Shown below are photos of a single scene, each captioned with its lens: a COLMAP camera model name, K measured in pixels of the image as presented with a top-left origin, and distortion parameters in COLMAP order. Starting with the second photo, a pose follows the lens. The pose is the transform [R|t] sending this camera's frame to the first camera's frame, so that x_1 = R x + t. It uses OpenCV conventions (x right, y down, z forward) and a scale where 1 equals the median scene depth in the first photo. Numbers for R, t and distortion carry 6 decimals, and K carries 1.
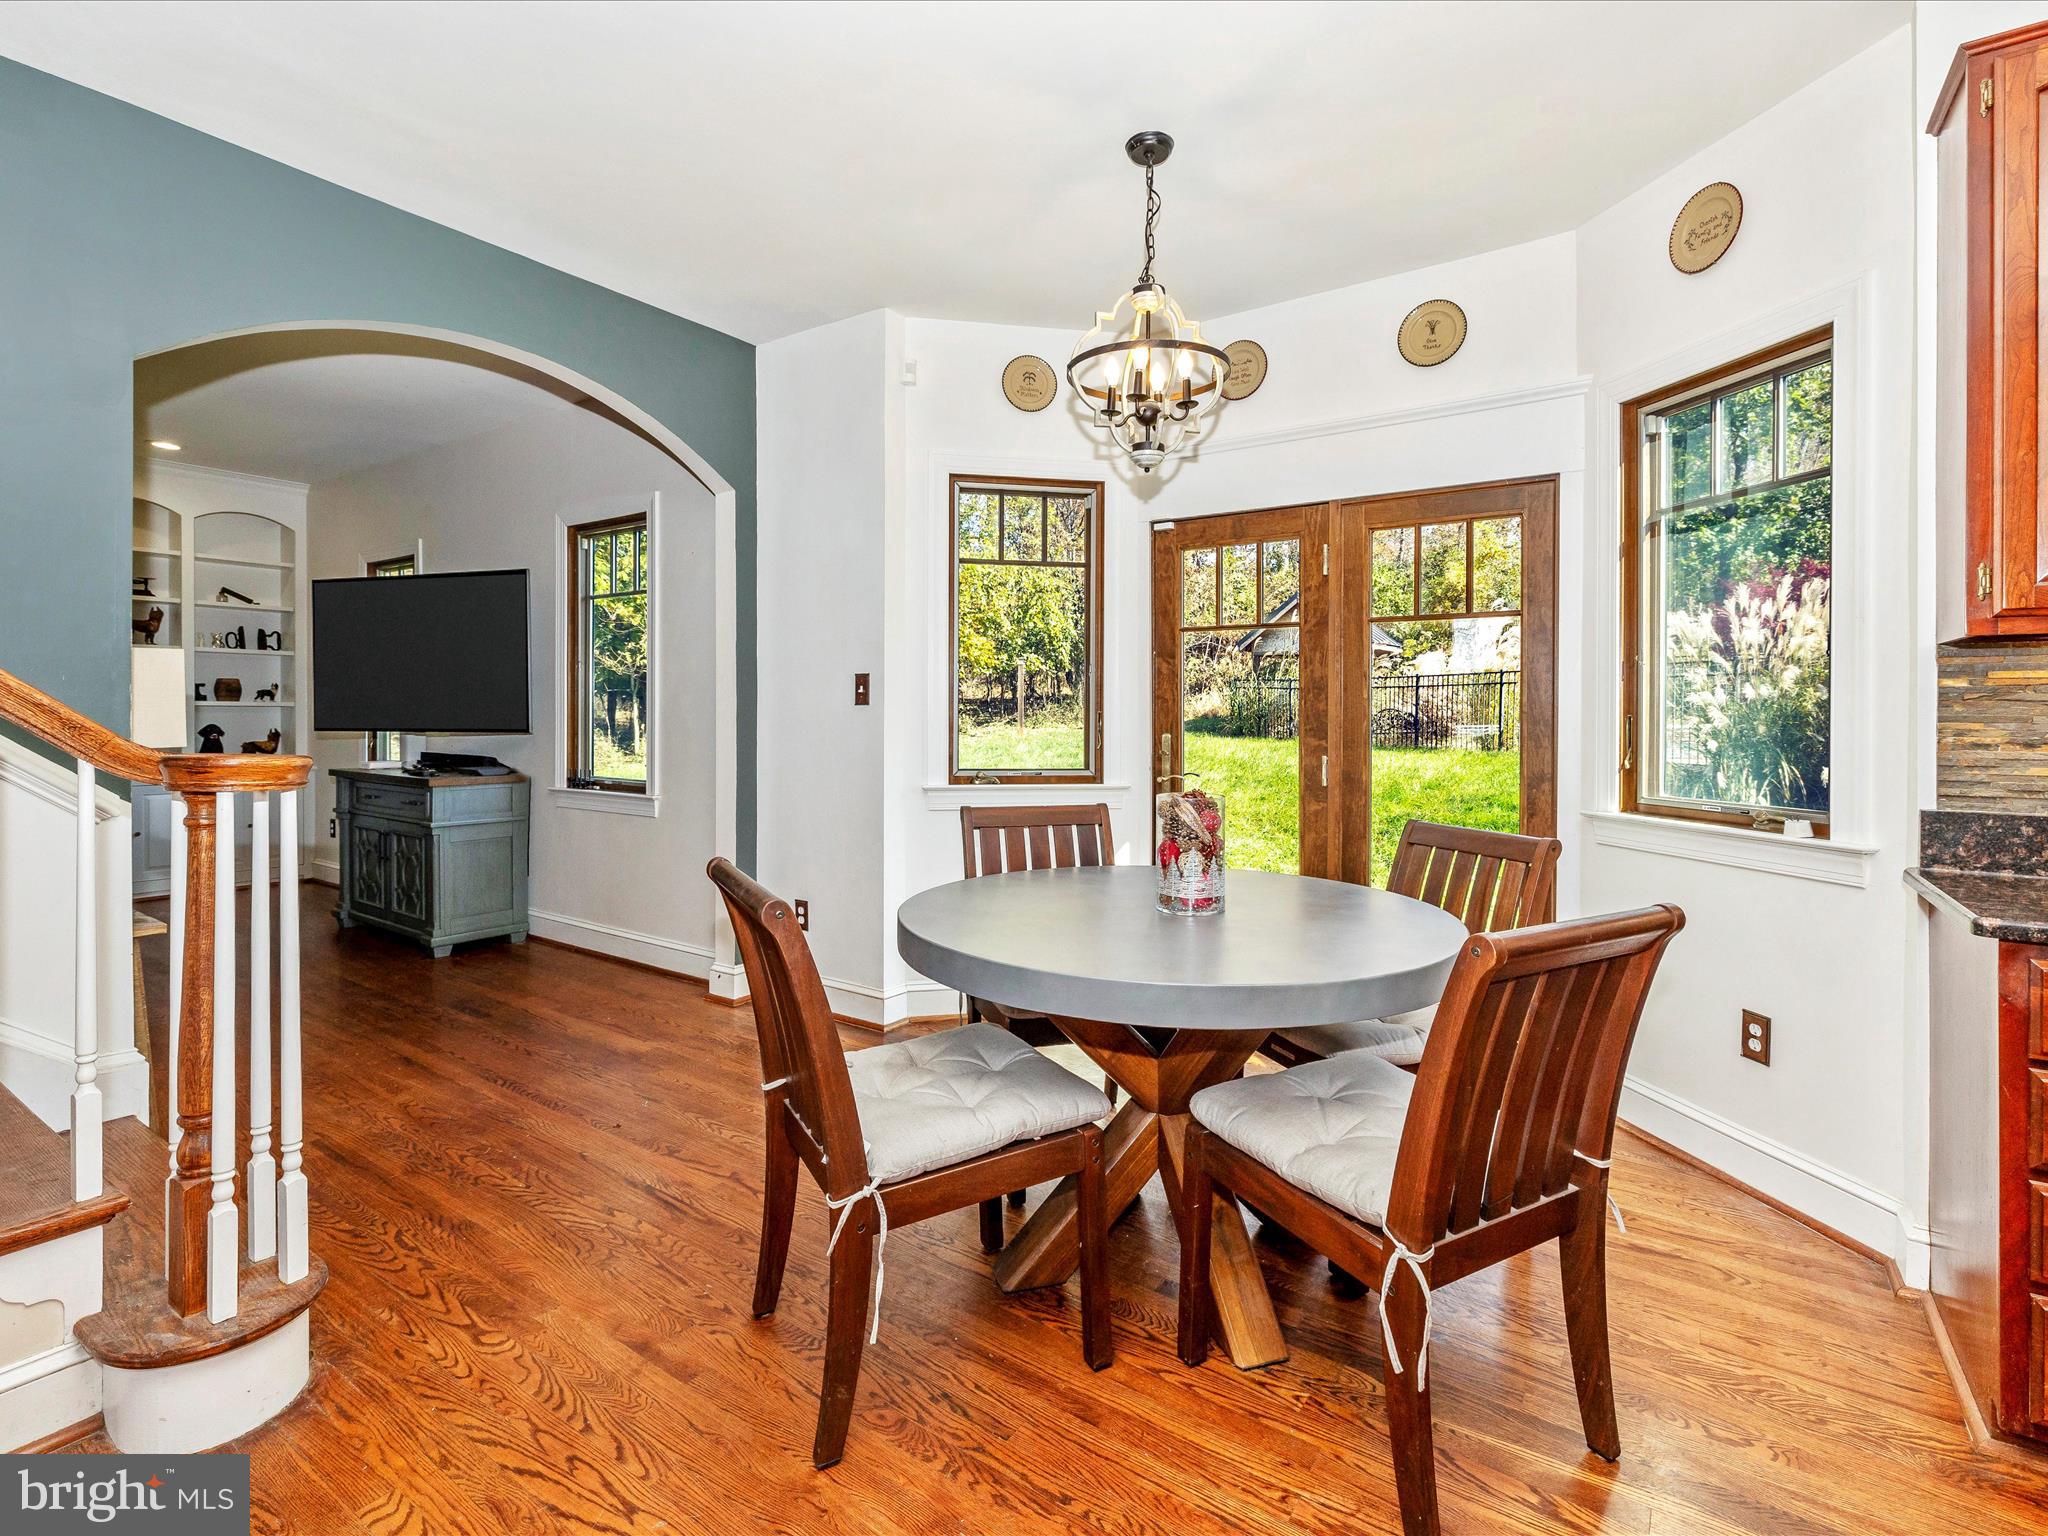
lens RADIAL K [[955.6, 0, 1001.7], [0, 955.6, 719.3], [0, 0, 1]] dist [0.002300, 0.000407]
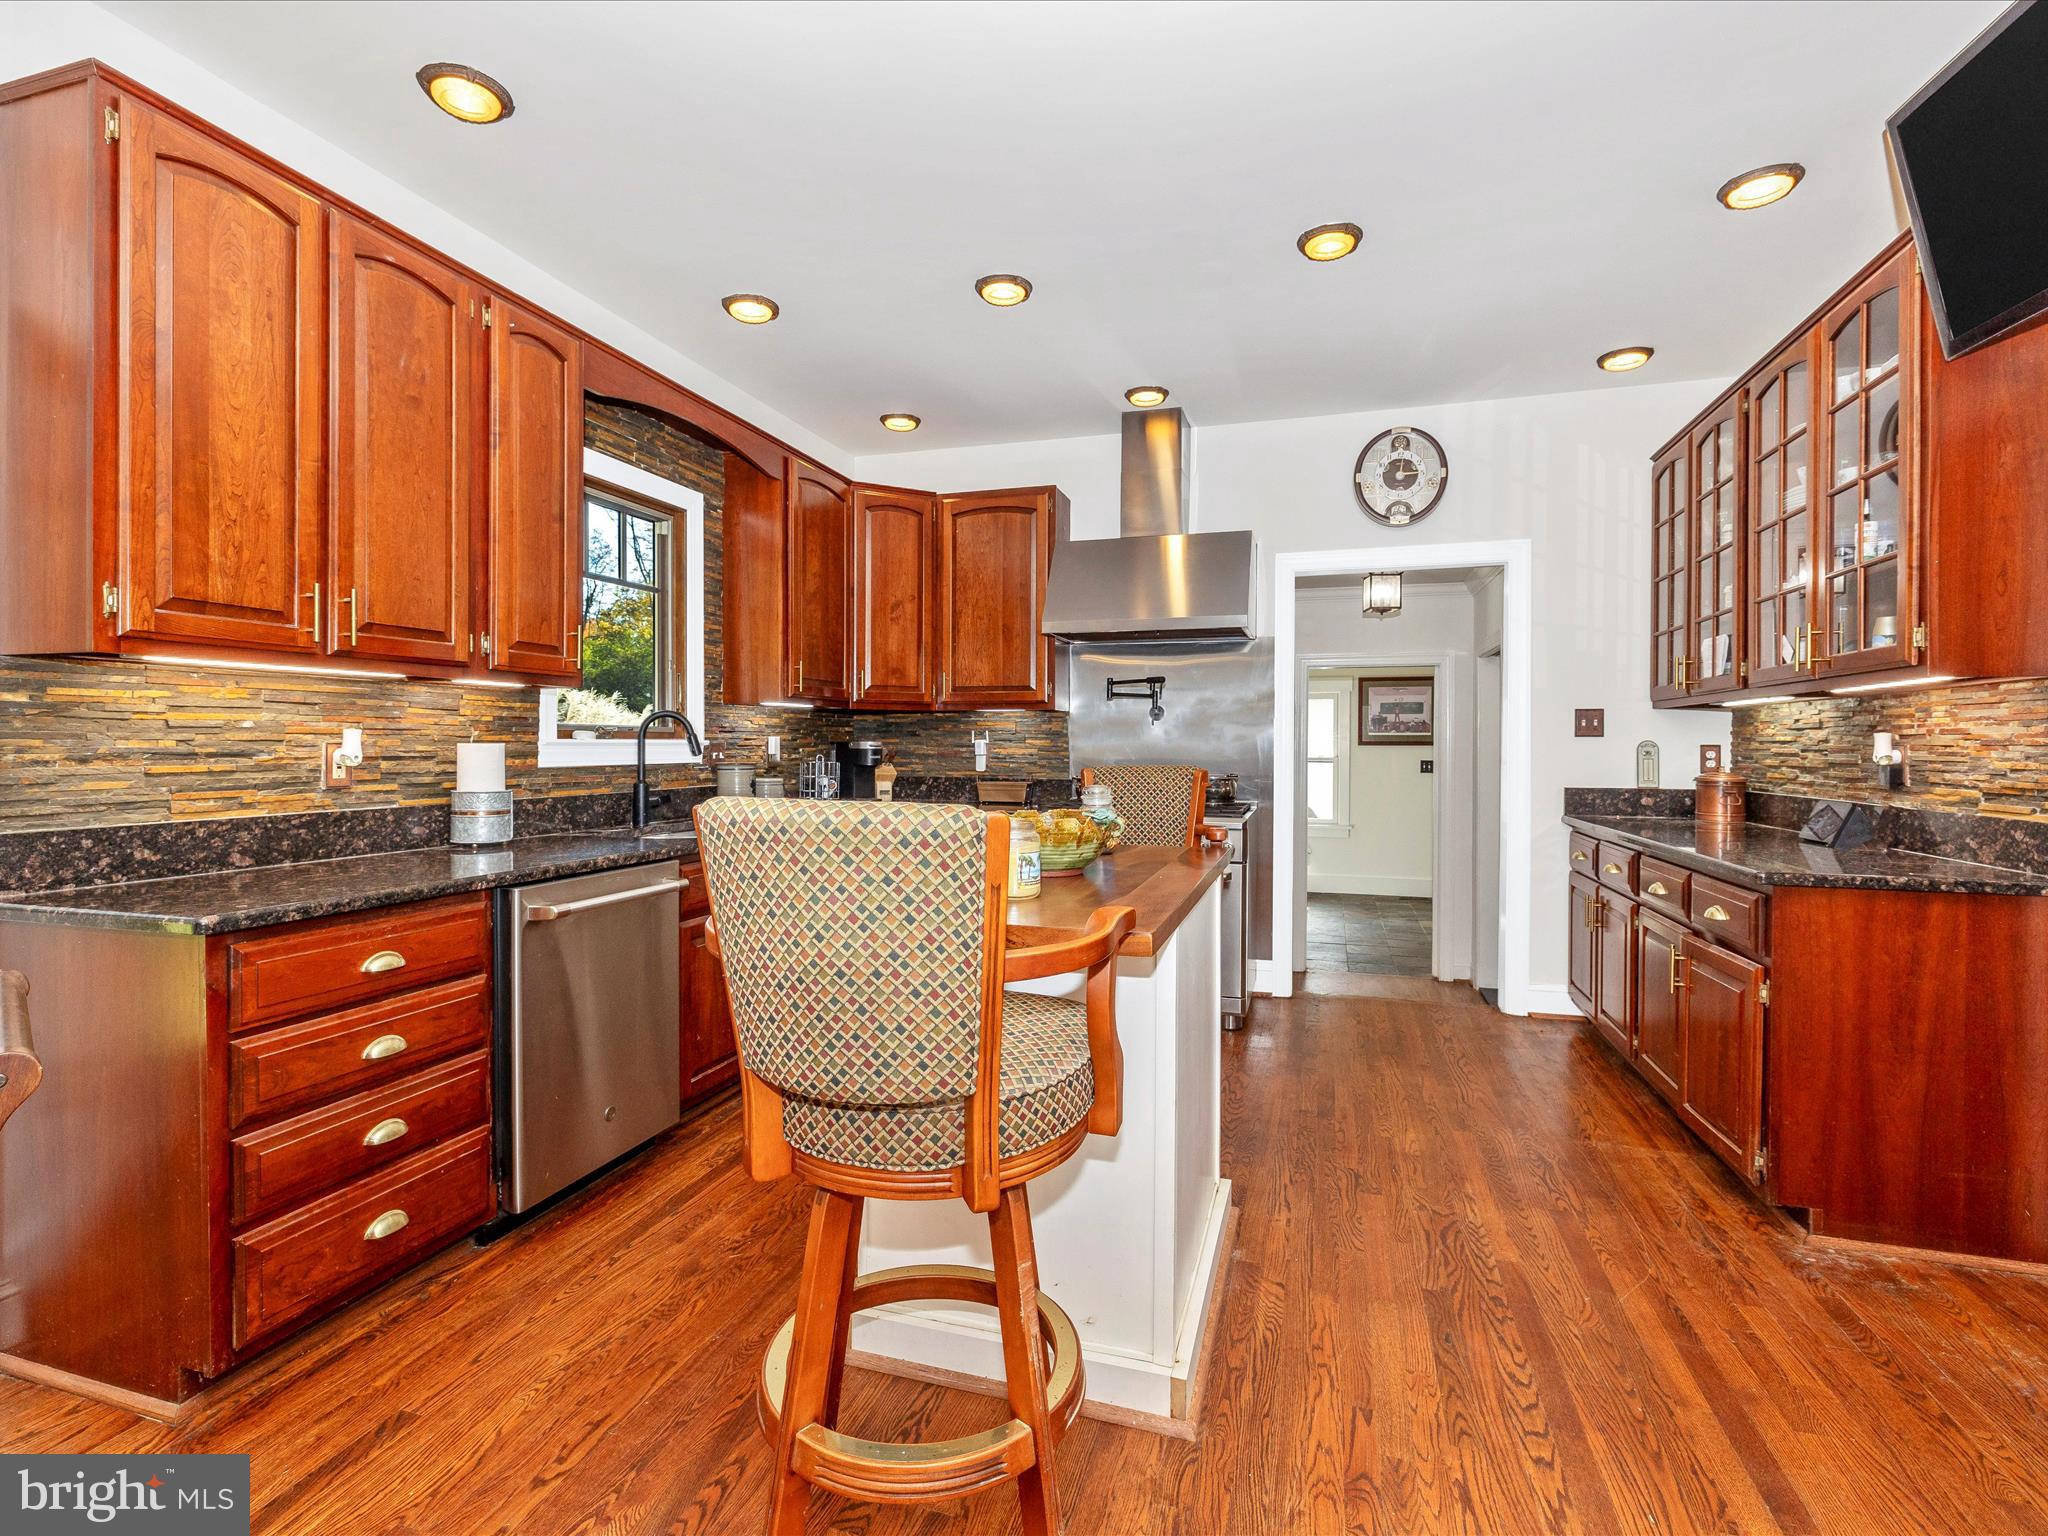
lens RADIAL K [[988.1, 0, 1016.5], [0, 988.1, 748.8], [0, 0, 1]] dist [0.001063, 0.000686]
pose [[-0.308562, -0.012793, 0.951118, -0.245872], [0.002370, 0.999896, 0.014218, 0.001344], [-0.951201, 0.006641, -0.308499, 0.359649]]
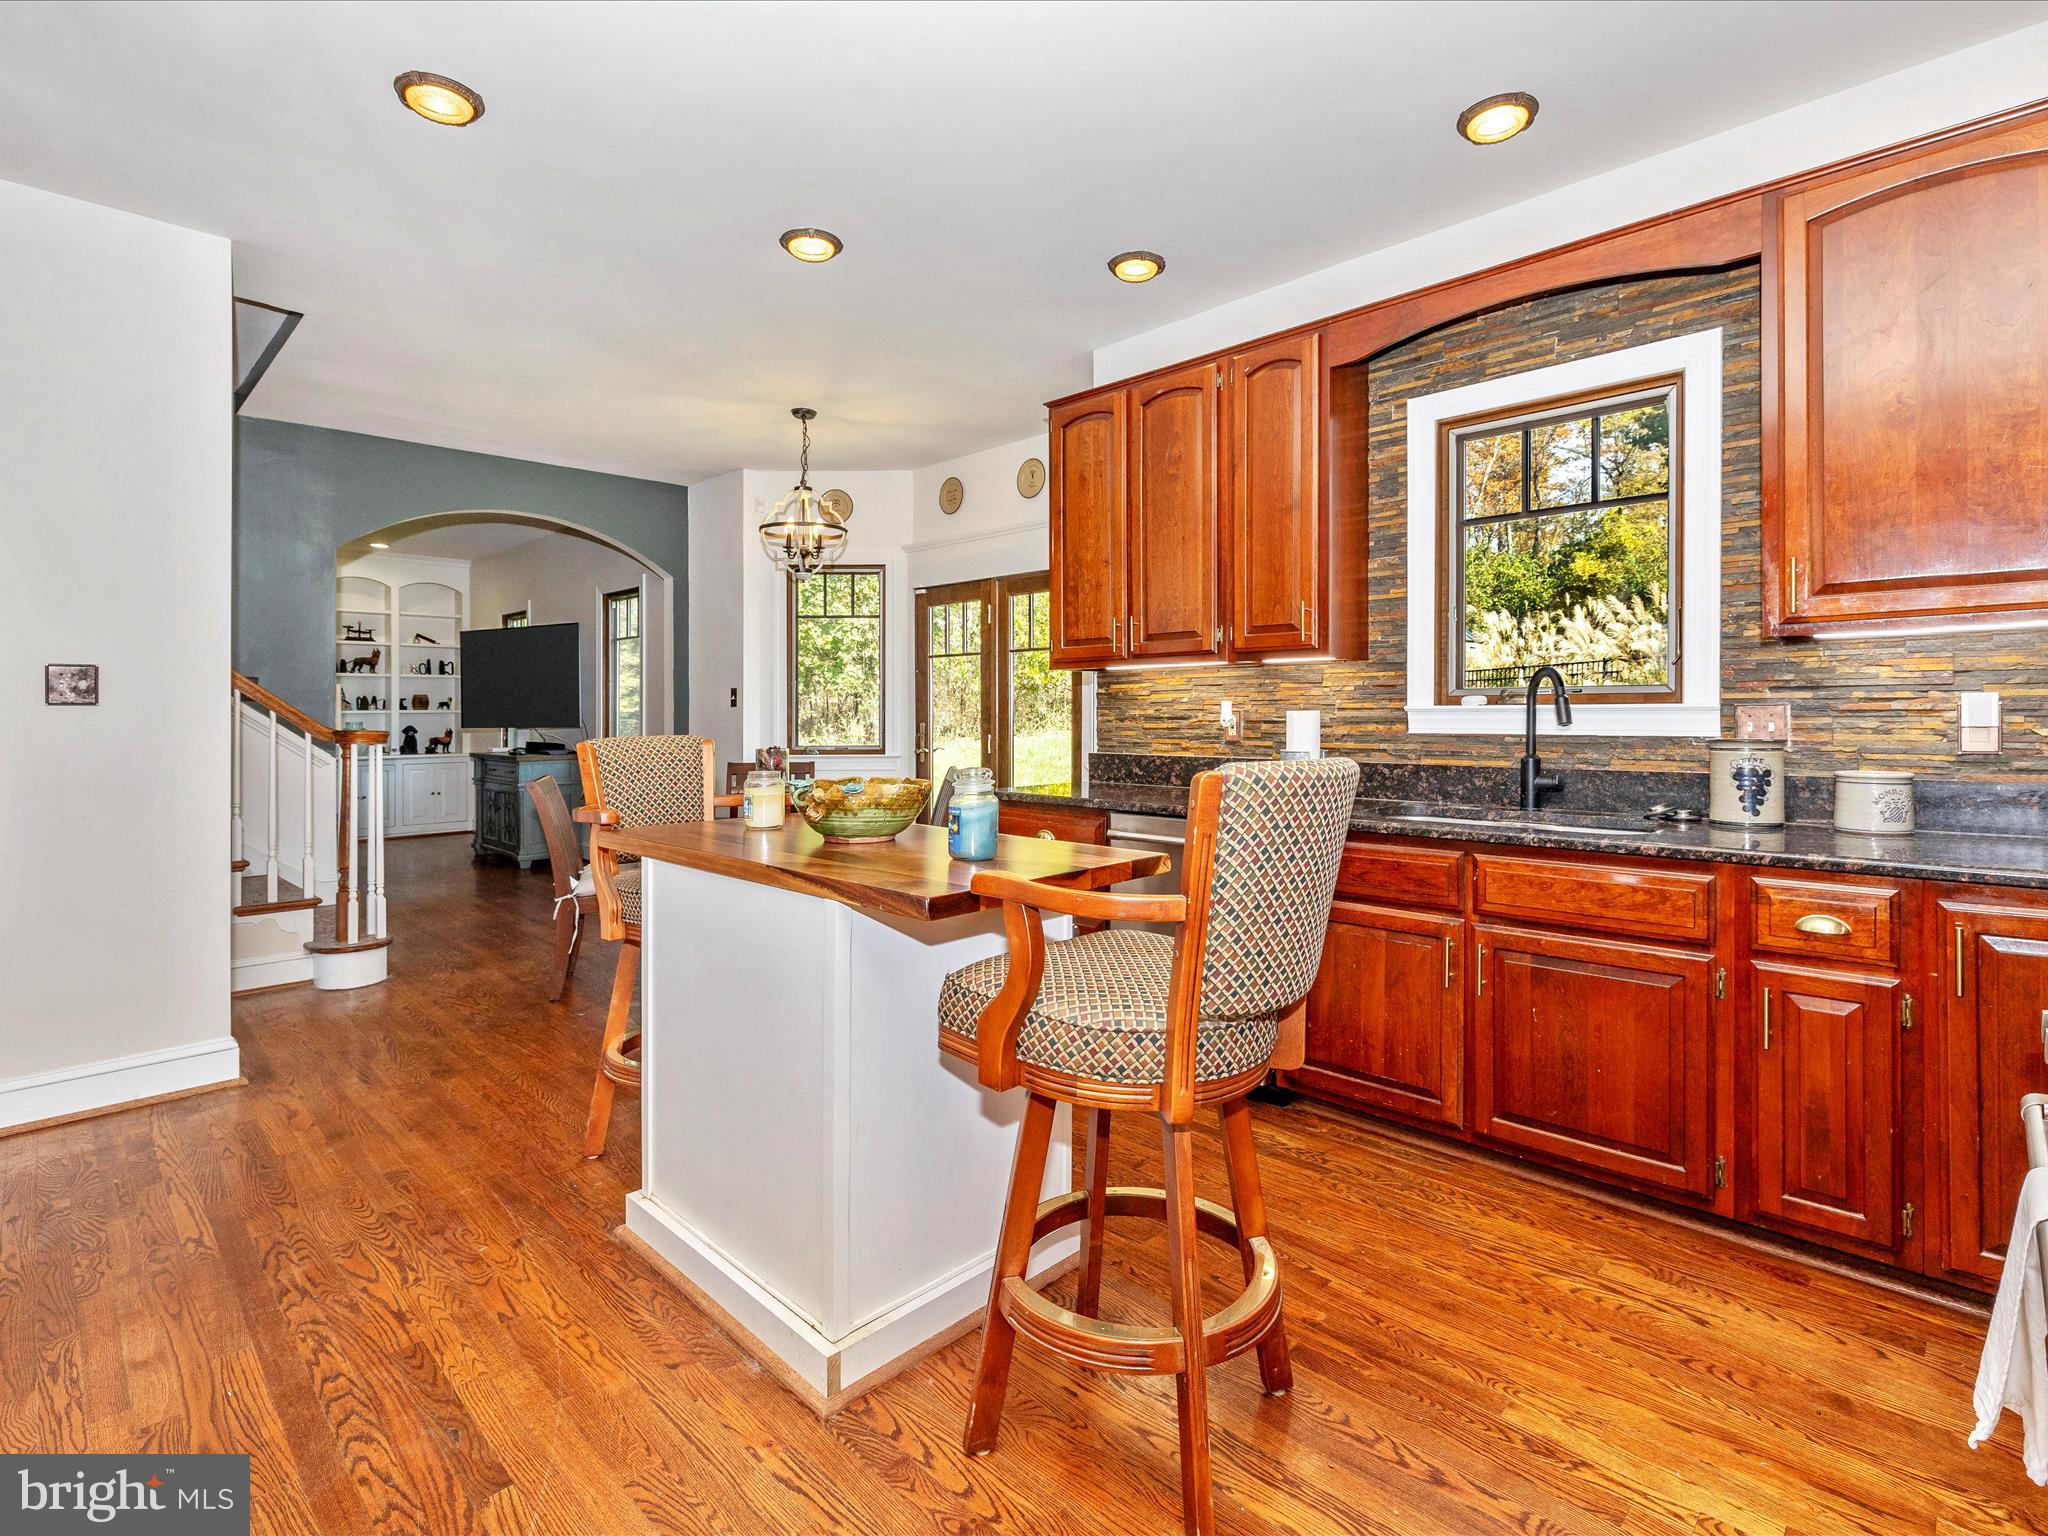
lens RADIAL K [[975.1, 0, 1029.0], [0, 975.1, 707.9], [0, 0, 1]] dist [-0.001876, 0.000026]
pose [[0.986673, -0.012839, -0.162211, 1.096601], [0.010934, 0.999860, -0.012631, 0.022212], [0.162351, 0.010689, 0.986675, -1.008354]]
